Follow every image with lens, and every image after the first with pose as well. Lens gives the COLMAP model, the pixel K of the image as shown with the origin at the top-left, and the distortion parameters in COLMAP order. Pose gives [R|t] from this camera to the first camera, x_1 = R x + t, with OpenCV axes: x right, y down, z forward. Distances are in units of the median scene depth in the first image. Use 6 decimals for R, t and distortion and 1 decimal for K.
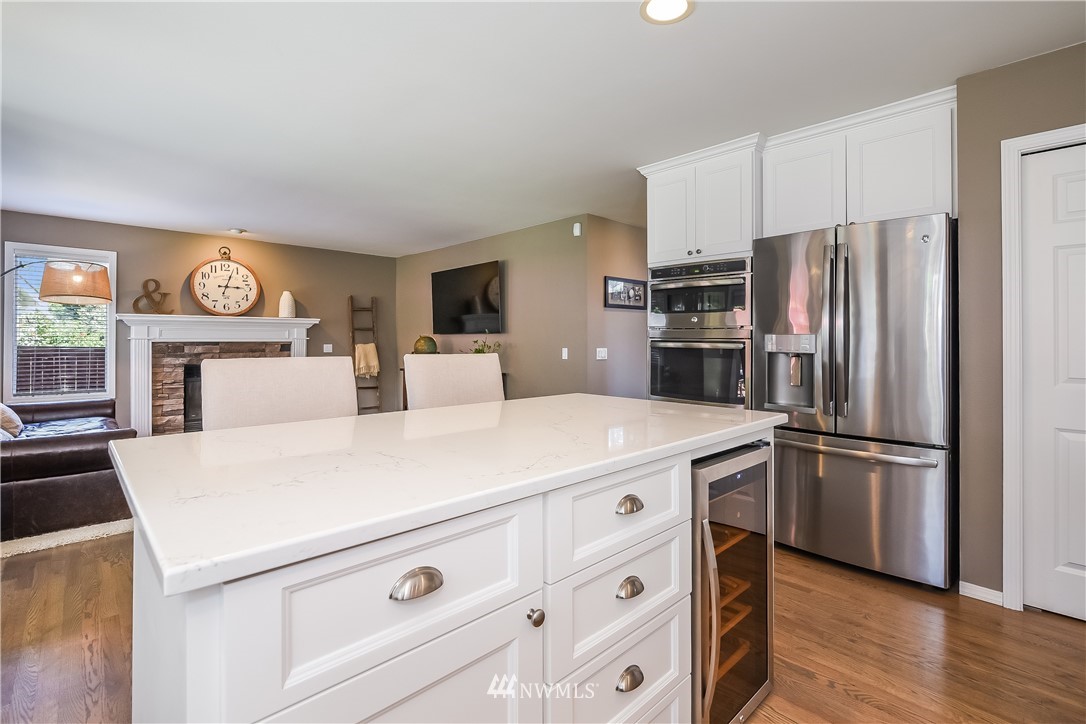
lens RADIAL K [[500.5, 0, 540.8], [0, 500.5, 341.5], [0, 0, 1]] dist [0.000564, 0.000150]
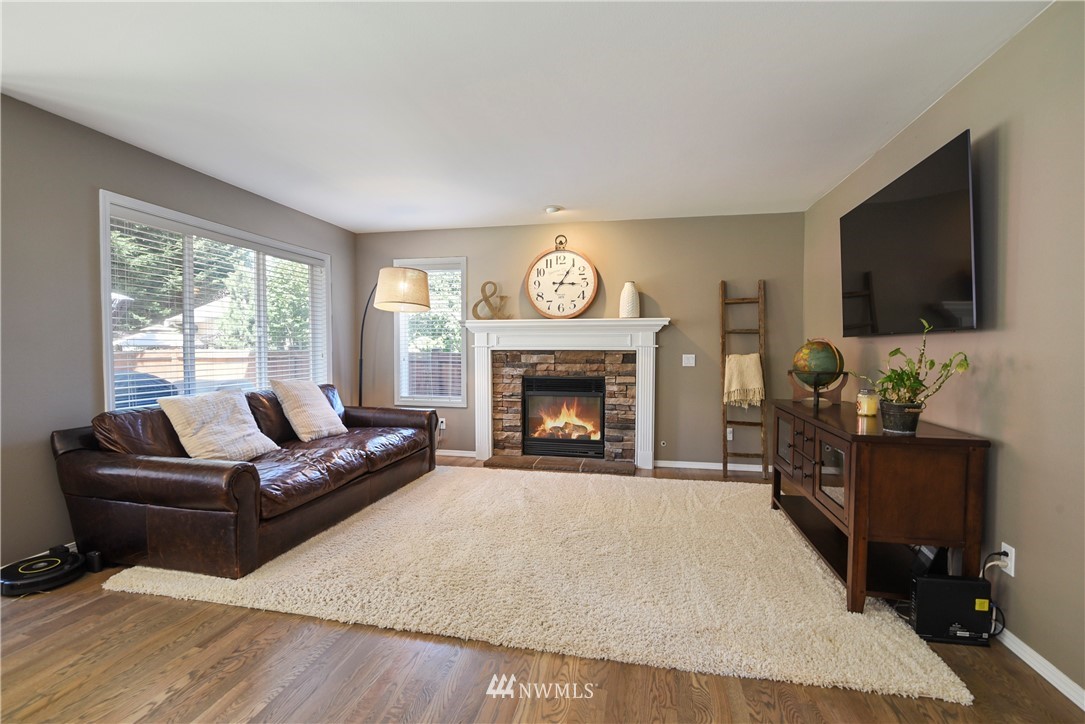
lens RADIAL K [[503.9, 0, 542.5], [0, 503.9, 362.0], [0, 0, 1]] dist [-0.000882, -0.000031]
pose [[0.565350, 0.023492, -0.824517, 0.042502], [-0.003711, 0.999657, 0.025937, -0.001405], [0.824843, -0.011603, 0.565243, 0.516294]]
